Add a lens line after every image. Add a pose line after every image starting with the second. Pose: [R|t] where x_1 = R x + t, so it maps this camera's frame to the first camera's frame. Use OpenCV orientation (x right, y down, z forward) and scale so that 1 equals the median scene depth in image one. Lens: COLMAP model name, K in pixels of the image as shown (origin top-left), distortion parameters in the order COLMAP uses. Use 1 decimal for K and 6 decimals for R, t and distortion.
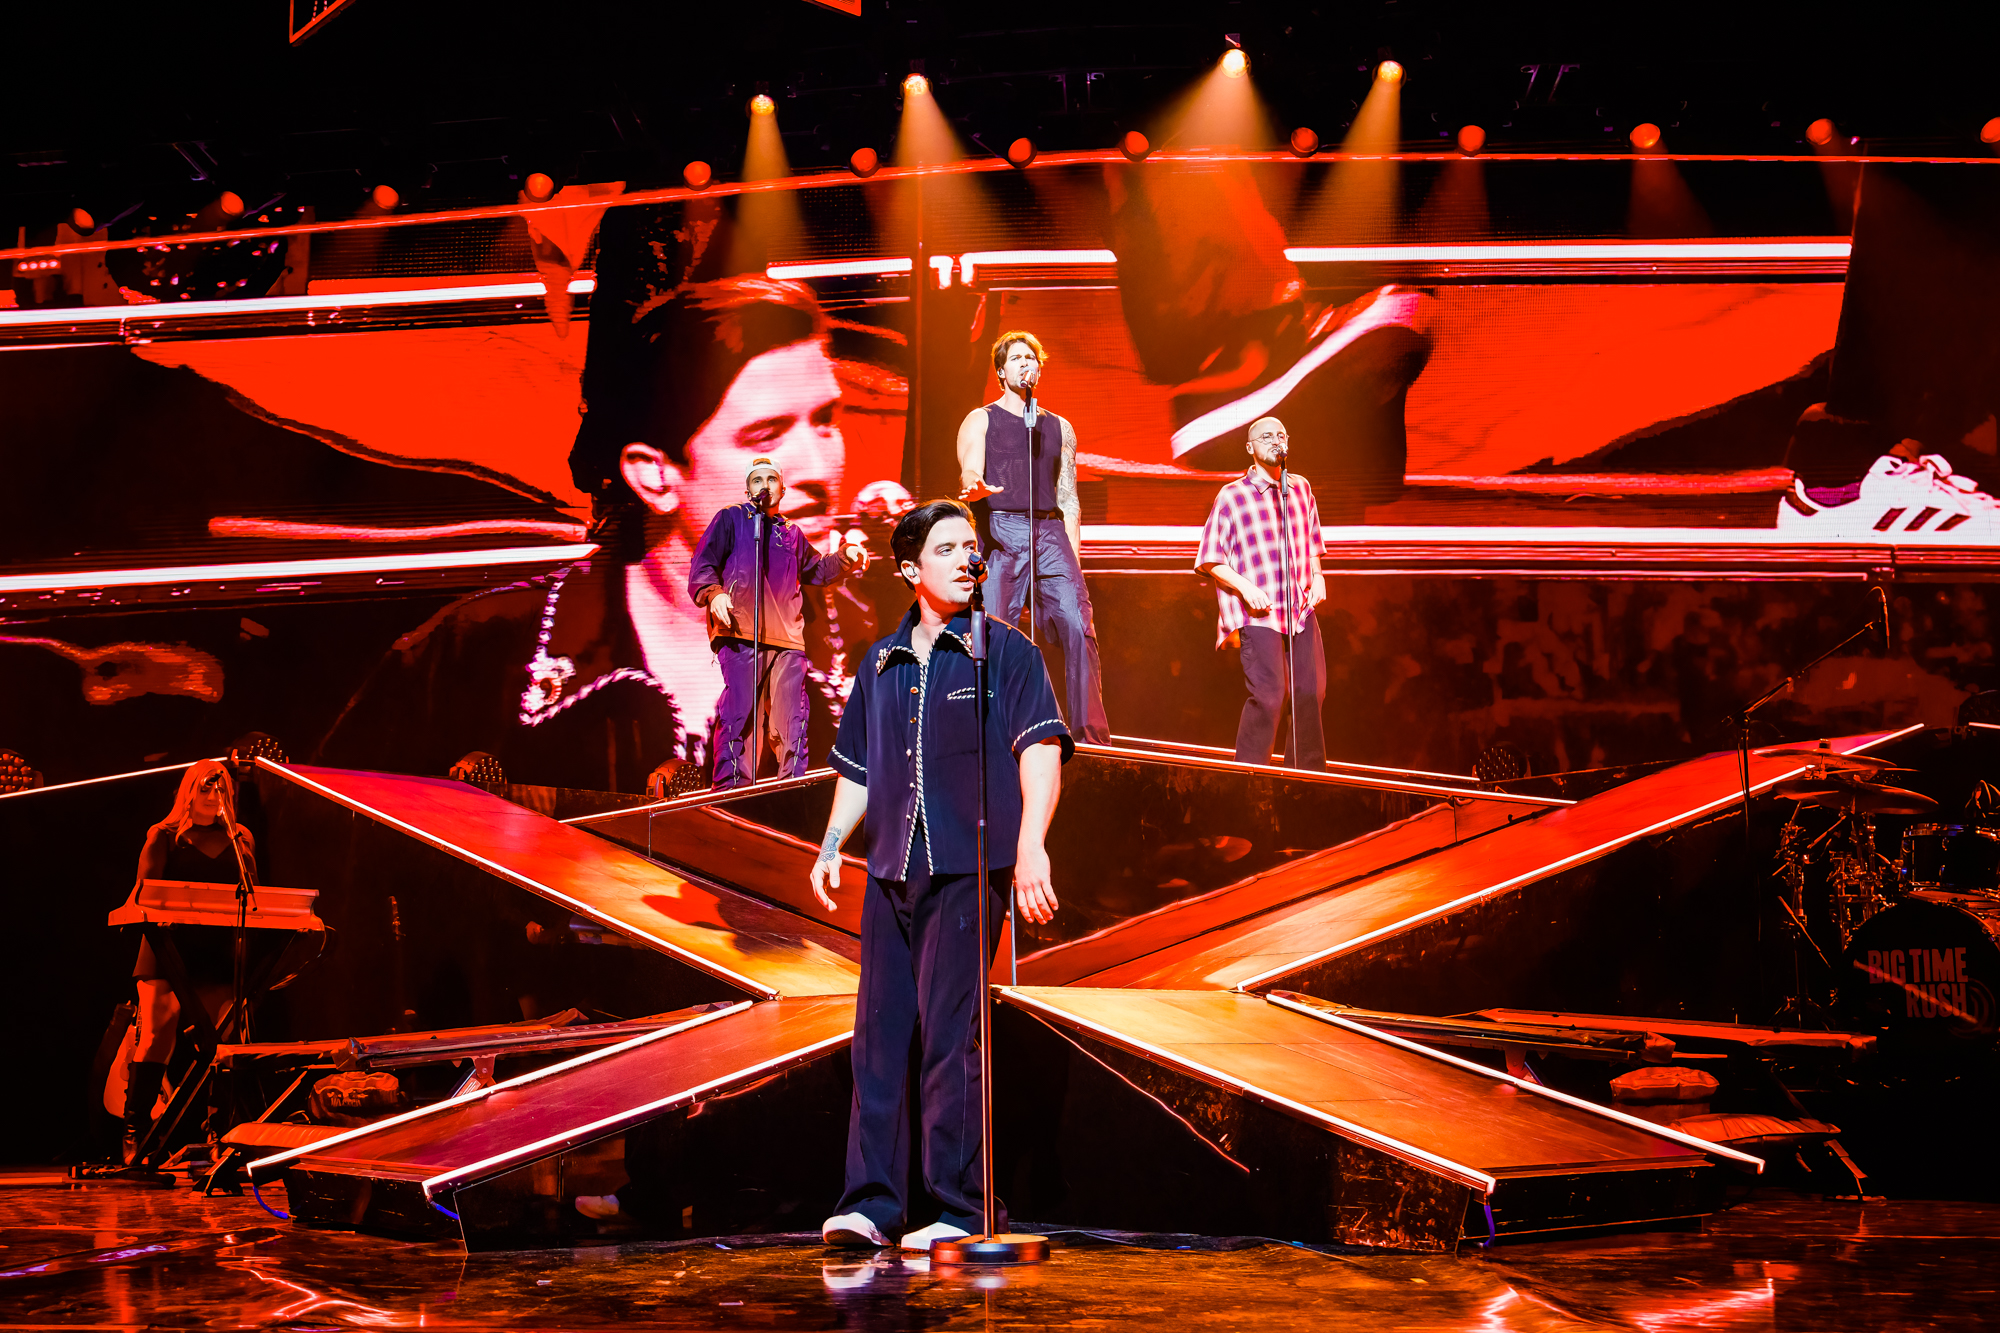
lens RADIAL K [[2076.9, 0, 916.3], [0, 2076.9, 663.0], [0, 0, 1]] dist [-0.011539, -0.001754]
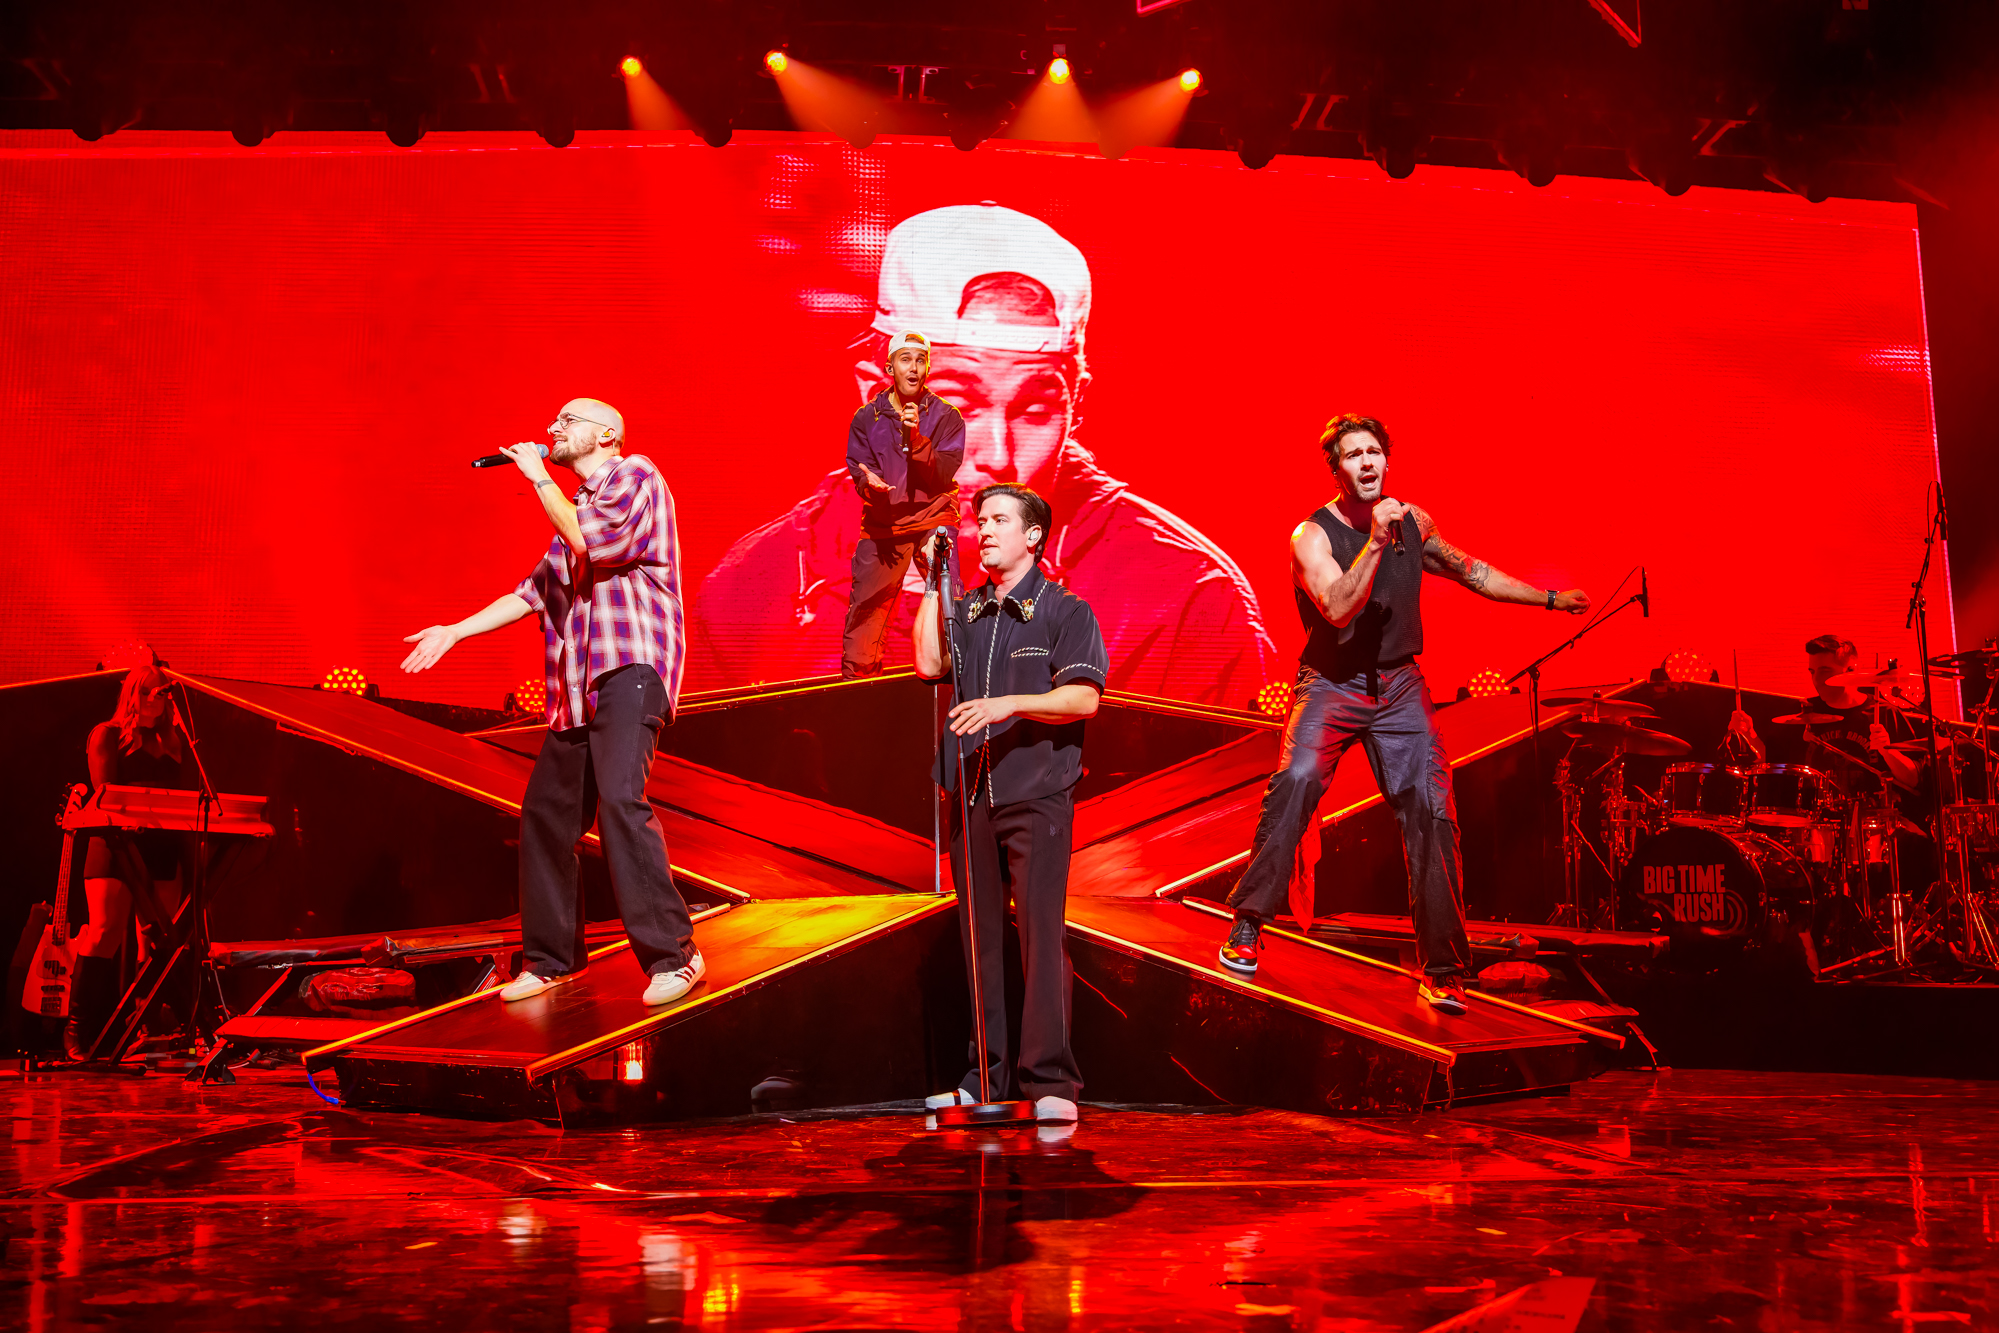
lens RADIAL K [[1899.8, 0, 976.3], [0, 1899.8, 646.1], [0, 0, 1]] dist [-0.008576, -0.001539]
pose [[0.982233, 0.029232, 0.185374, -0.137626], [-0.033978, 0.999170, 0.022476, -0.001302], [-0.184563, -0.028375, 0.982411, -0.014225]]
